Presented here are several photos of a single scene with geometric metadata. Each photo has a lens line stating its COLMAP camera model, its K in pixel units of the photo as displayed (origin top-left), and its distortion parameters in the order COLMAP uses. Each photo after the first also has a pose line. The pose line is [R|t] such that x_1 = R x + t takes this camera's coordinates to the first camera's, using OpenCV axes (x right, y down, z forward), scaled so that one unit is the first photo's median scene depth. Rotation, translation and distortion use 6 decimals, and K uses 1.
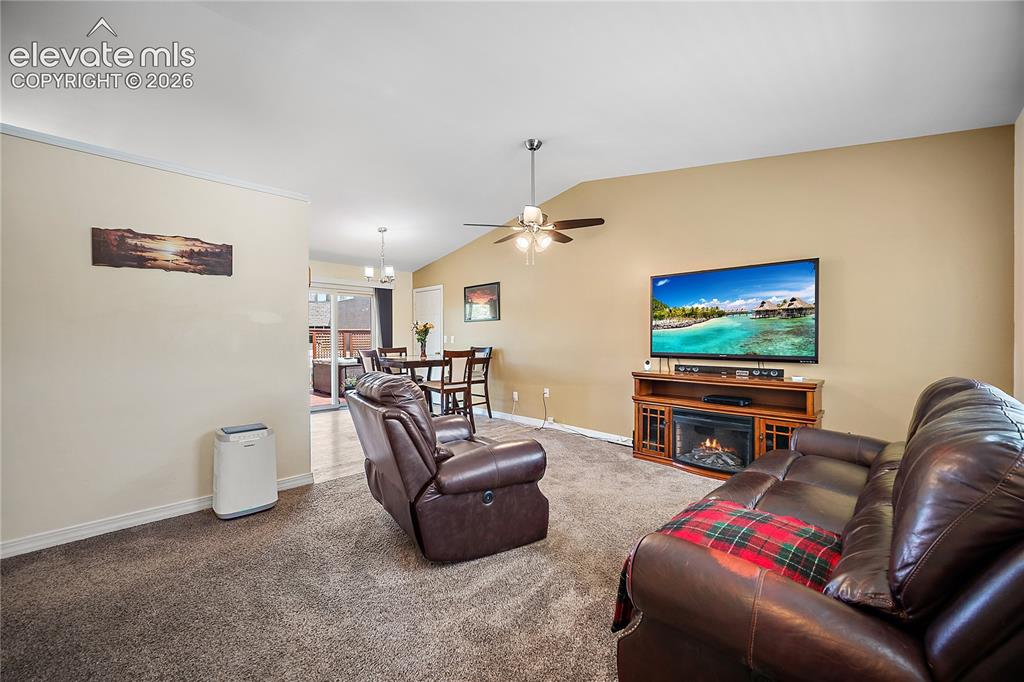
lens RADIAL K [[401.1, 0, 508.2], [0, 401.1, 342.3], [0, 0, 1]] dist [-0.006448, -0.000071]
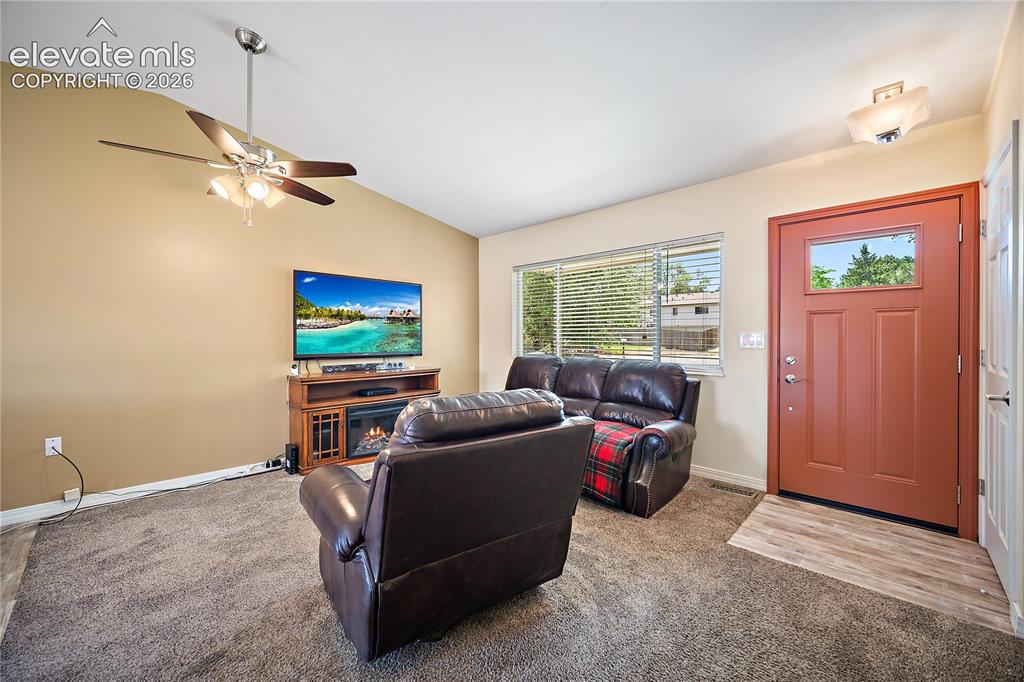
lens RADIAL K [[401.1, 0, 513.6], [0, 401.1, 341.0], [0, 0, 1]] dist [-0.006448, -0.000071]
pose [[-0.022526, -0.004964, 0.999734, -0.598476], [0.008600, 0.999950, 0.005159, -0.006748], [-0.999709, 0.008714, -0.022482, 0.591751]]
